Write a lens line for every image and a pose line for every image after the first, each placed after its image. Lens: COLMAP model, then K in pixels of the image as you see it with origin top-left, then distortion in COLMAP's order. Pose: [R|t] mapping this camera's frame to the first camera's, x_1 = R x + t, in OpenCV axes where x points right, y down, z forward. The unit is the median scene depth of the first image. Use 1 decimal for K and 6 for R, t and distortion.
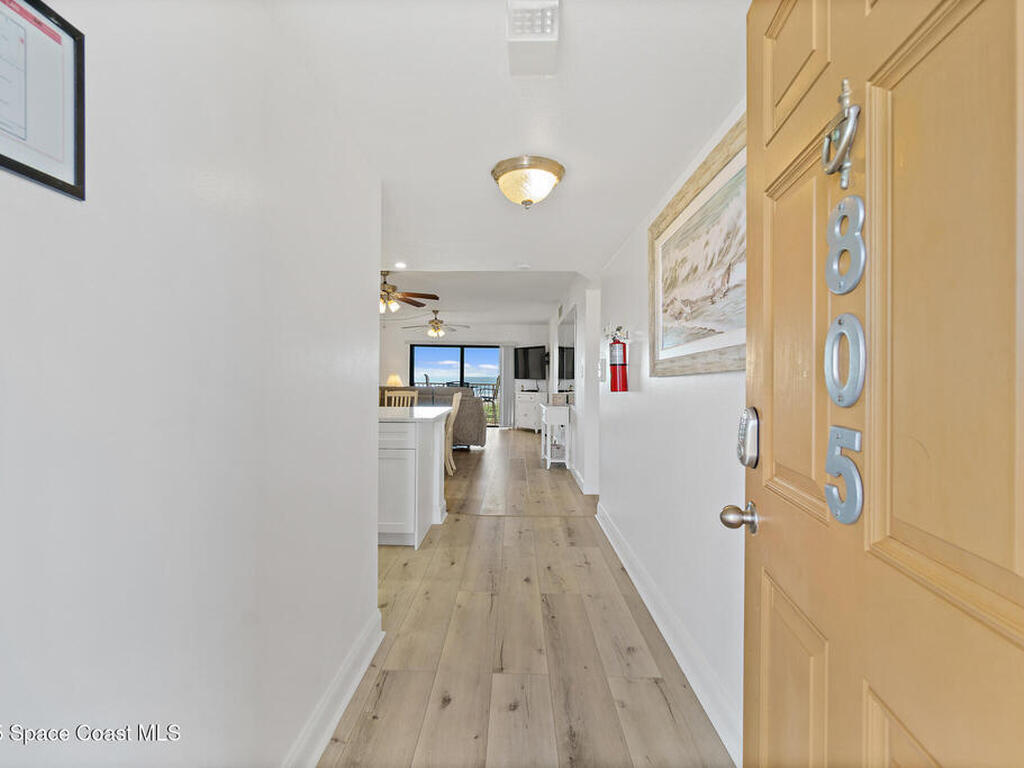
lens RADIAL K [[506.8, 0, 504.4], [0, 506.8, 376.4], [0, 0, 1]] dist [-0.004932, -0.000783]
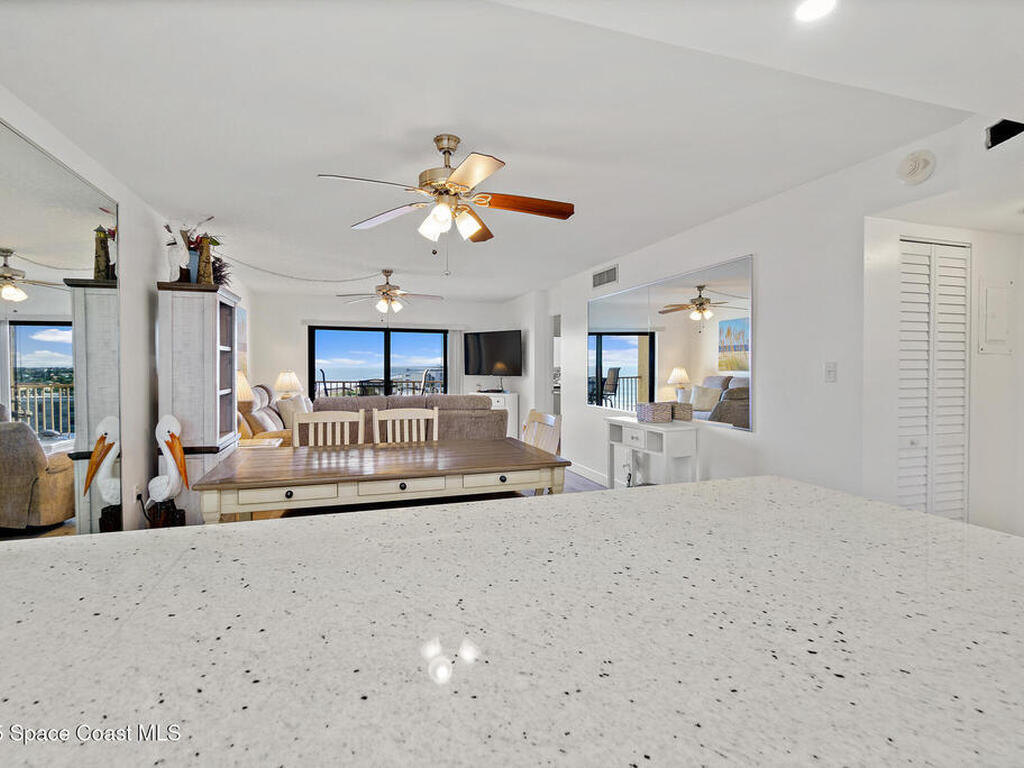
lens RADIAL K [[506.8, 0, 511.2], [0, 506.8, 377.7], [0, 0, 1]] dist [-0.004932, -0.000783]
pose [[0.941840, -0.015714, 0.335695, -0.164295], [0.008099, 0.999677, 0.024073, -0.008719], [-0.335965, -0.019954, 0.941663, 0.284769]]
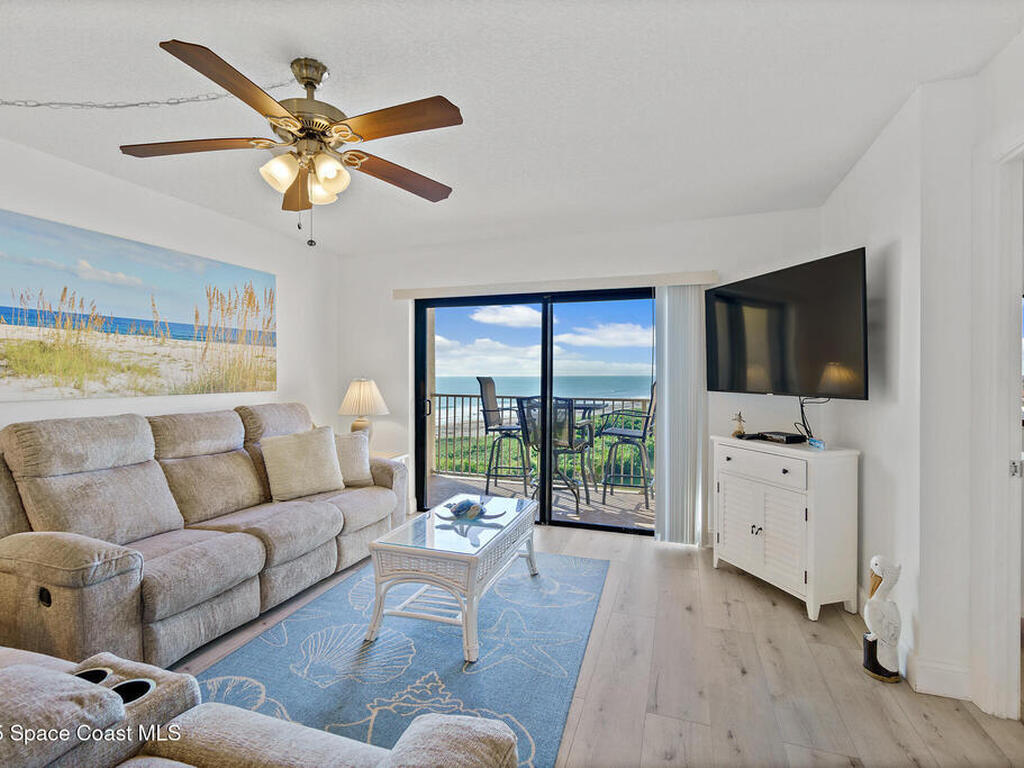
lens RADIAL K [[506.8, 0, 505.1], [0, 506.8, 379.7], [0, 0, 1]] dist [-0.004932, -0.000783]
pose [[0.957788, -0.004201, -0.287444, -0.008843], [0.006128, 0.999964, 0.005805, -0.004720], [0.287409, -0.007321, 0.957780, 0.674074]]
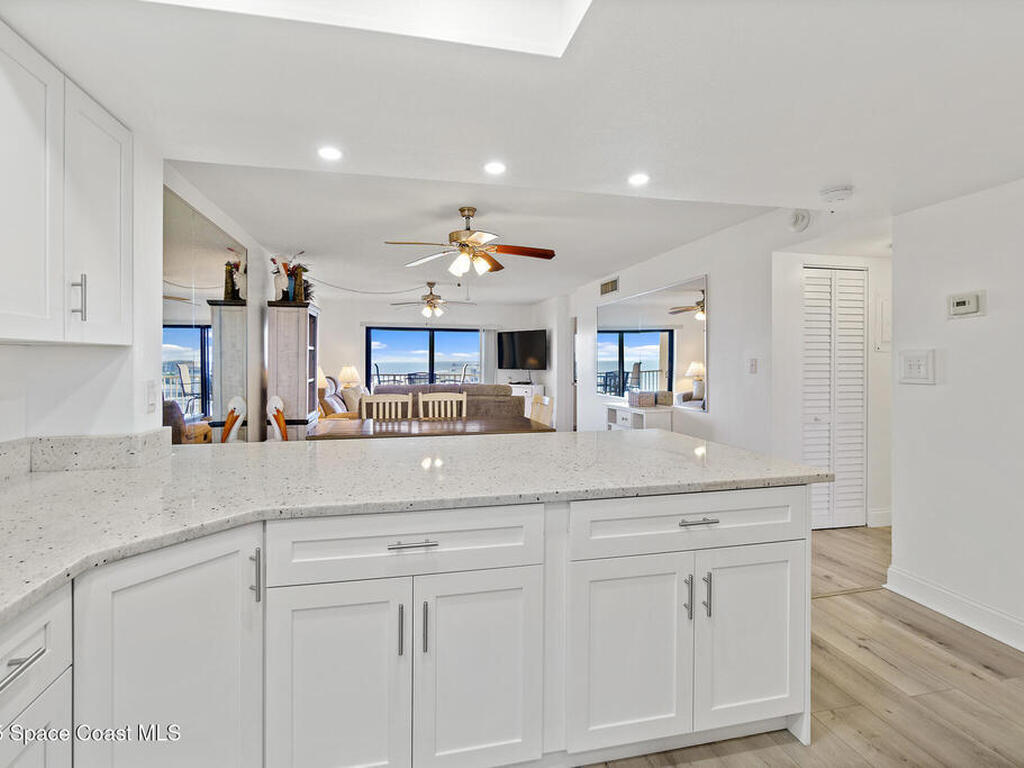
lens RADIAL K [[506.8, 0, 509.7], [0, 506.8, 360.7], [0, 0, 1]] dist [-0.004932, -0.000783]
pose [[0.968602, -0.007943, 0.248489, -0.170933], [0.008125, 0.999967, 0.000295, -0.008961], [-0.248484, 0.001734, 0.968635, 0.181764]]
